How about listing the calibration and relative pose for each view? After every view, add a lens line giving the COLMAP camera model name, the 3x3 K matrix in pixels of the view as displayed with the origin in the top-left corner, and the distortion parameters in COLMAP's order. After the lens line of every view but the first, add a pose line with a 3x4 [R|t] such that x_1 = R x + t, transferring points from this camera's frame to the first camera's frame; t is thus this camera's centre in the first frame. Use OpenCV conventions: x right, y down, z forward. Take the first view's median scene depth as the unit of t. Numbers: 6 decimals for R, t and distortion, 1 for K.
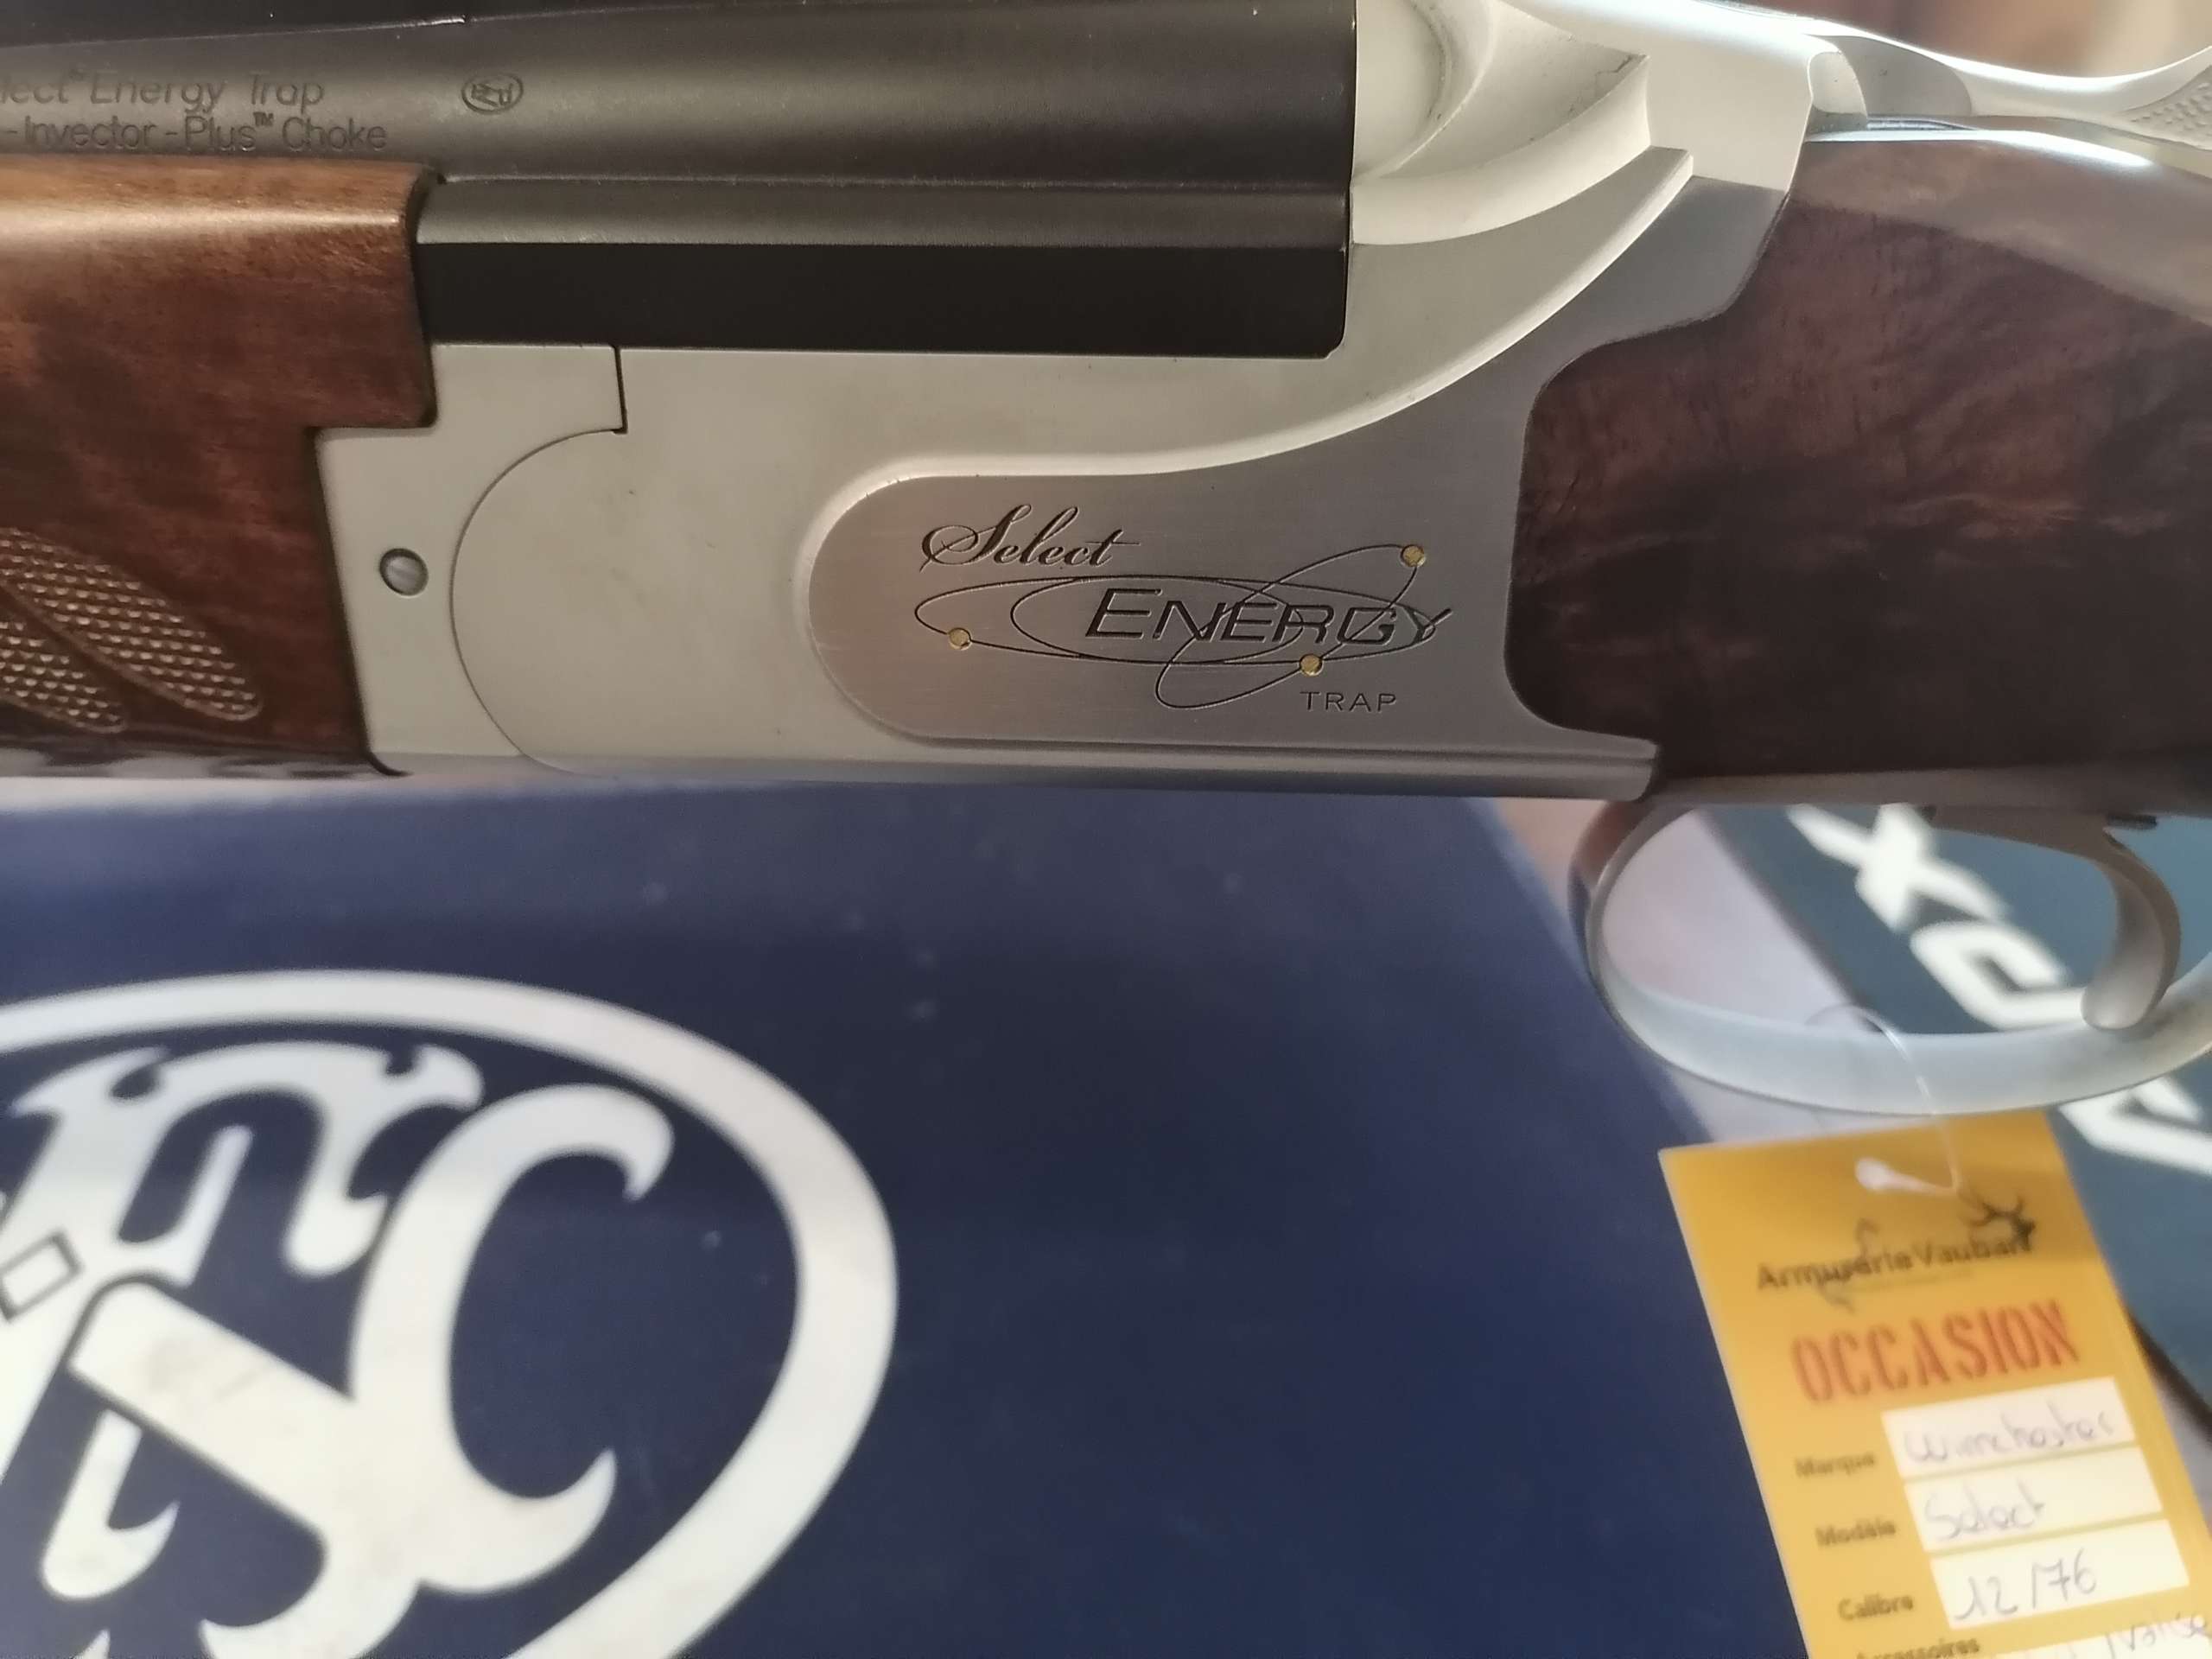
lens RADIAL K [[1753.3, 0, 1093.1], [0, 1753.3, 808.8], [0, 0, 1]] dist [-0.028618, 0.006480]
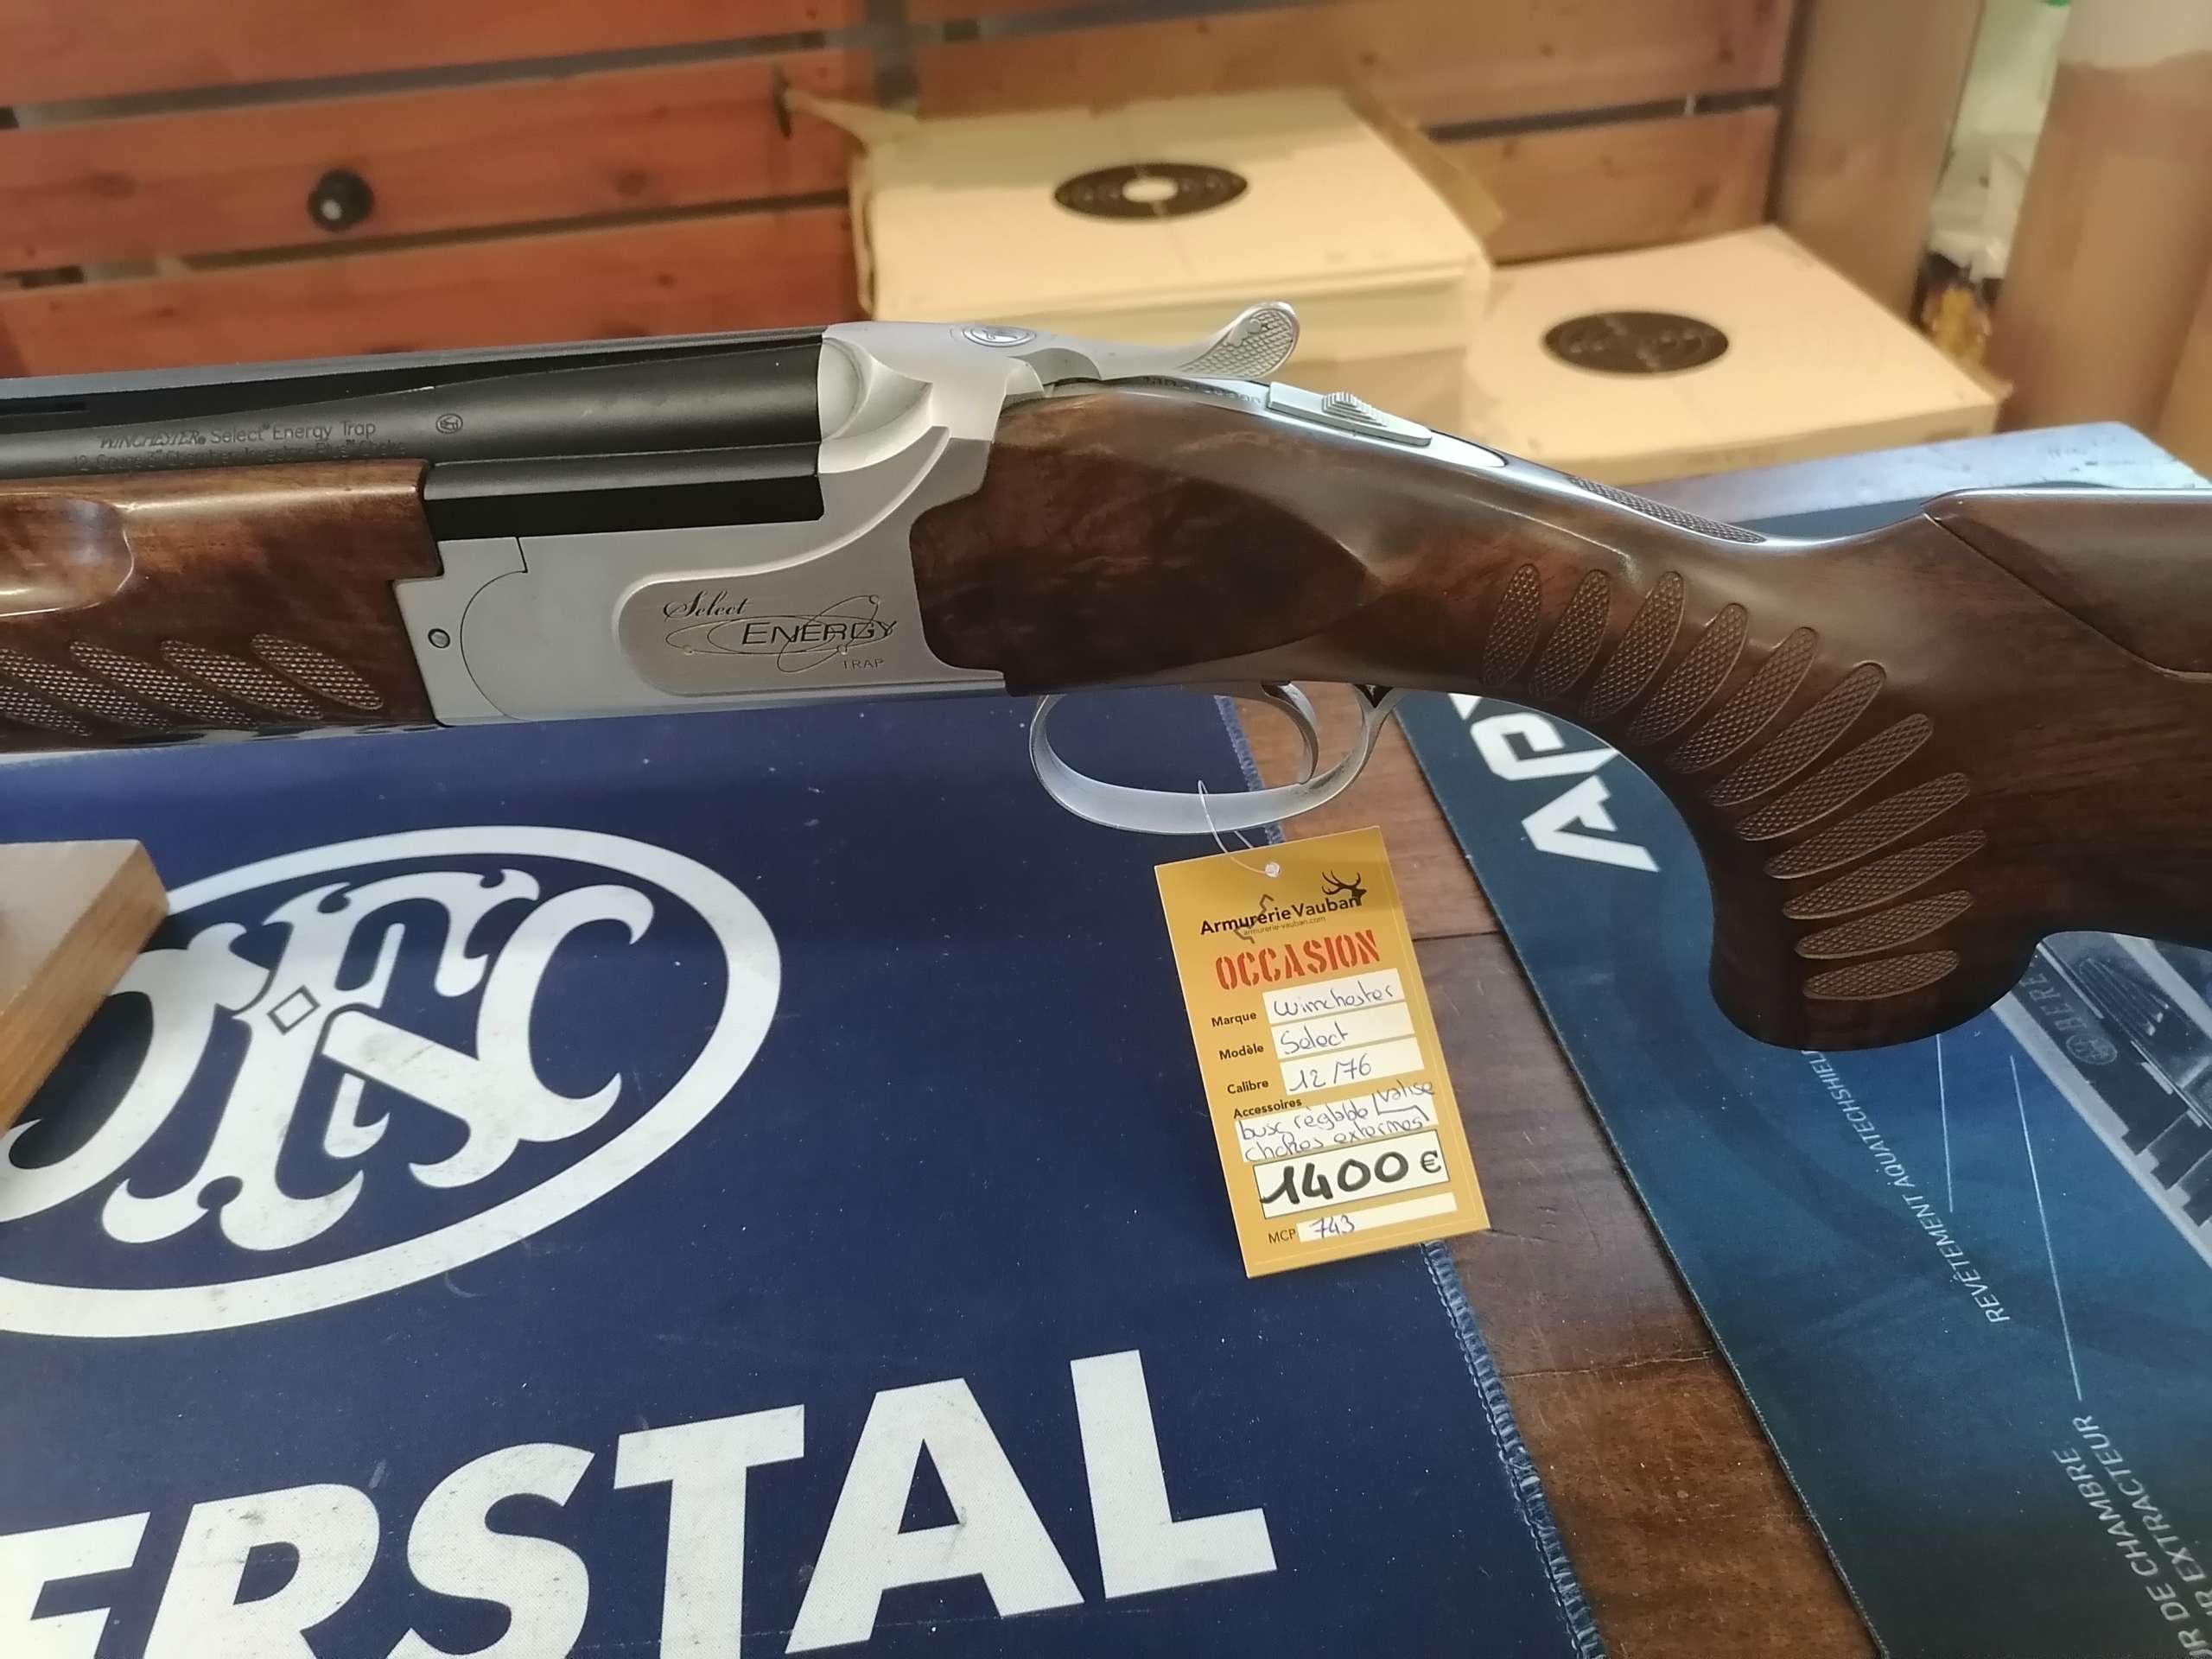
lens RADIAL K [[1698.9, 0, 1093.0], [0, 1698.9, 826.0], [0, 0, 1]] dist [0.013139, -0.000760]
pose [[0.995445, -0.075408, -0.058328, 0.395754], [0.081636, 0.990234, 0.113012, -0.056172], [0.049236, -0.117259, 0.991880, -0.830551]]
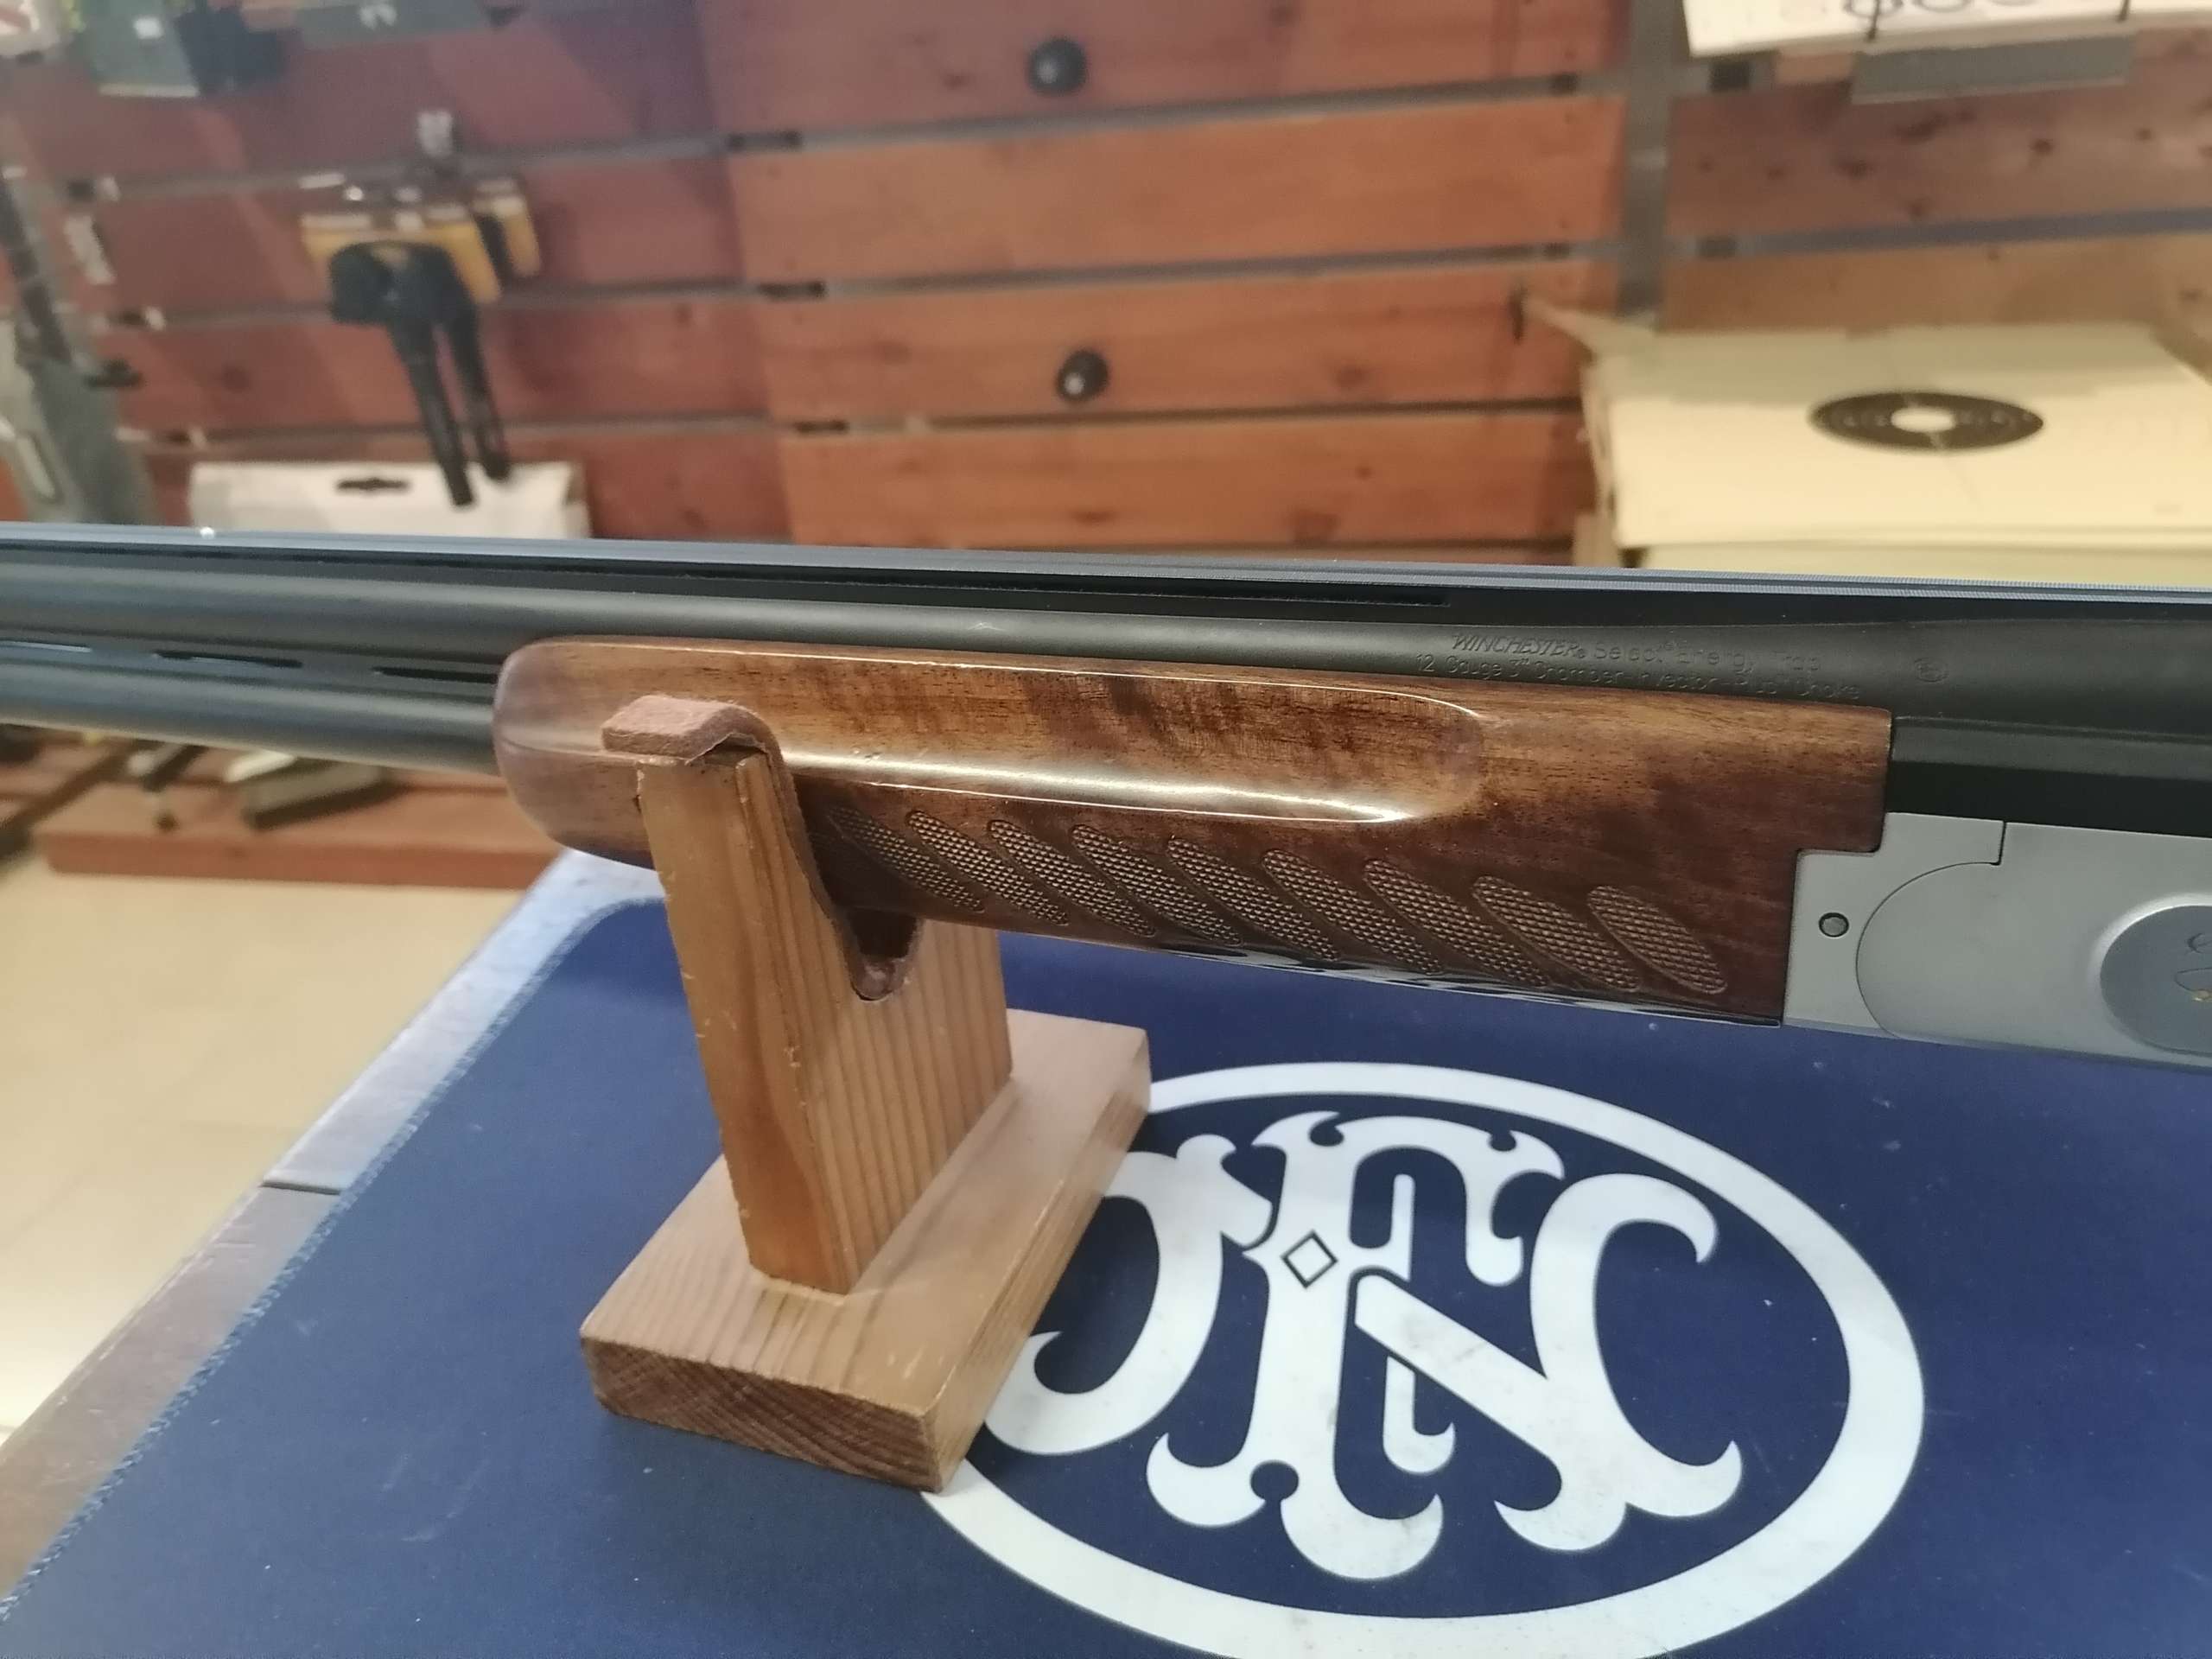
lens RADIAL K [[1698.9, 0, 1093.0], [0, 1698.9, 826.0], [0, 0, 1]] dist [0.013139, -0.000760]
pose [[0.937066, 0.060036, -0.343952, -0.375672], [-0.062714, 0.998026, 0.003346, -0.143118], [0.343474, 0.018435, 0.938981, -0.646317]]
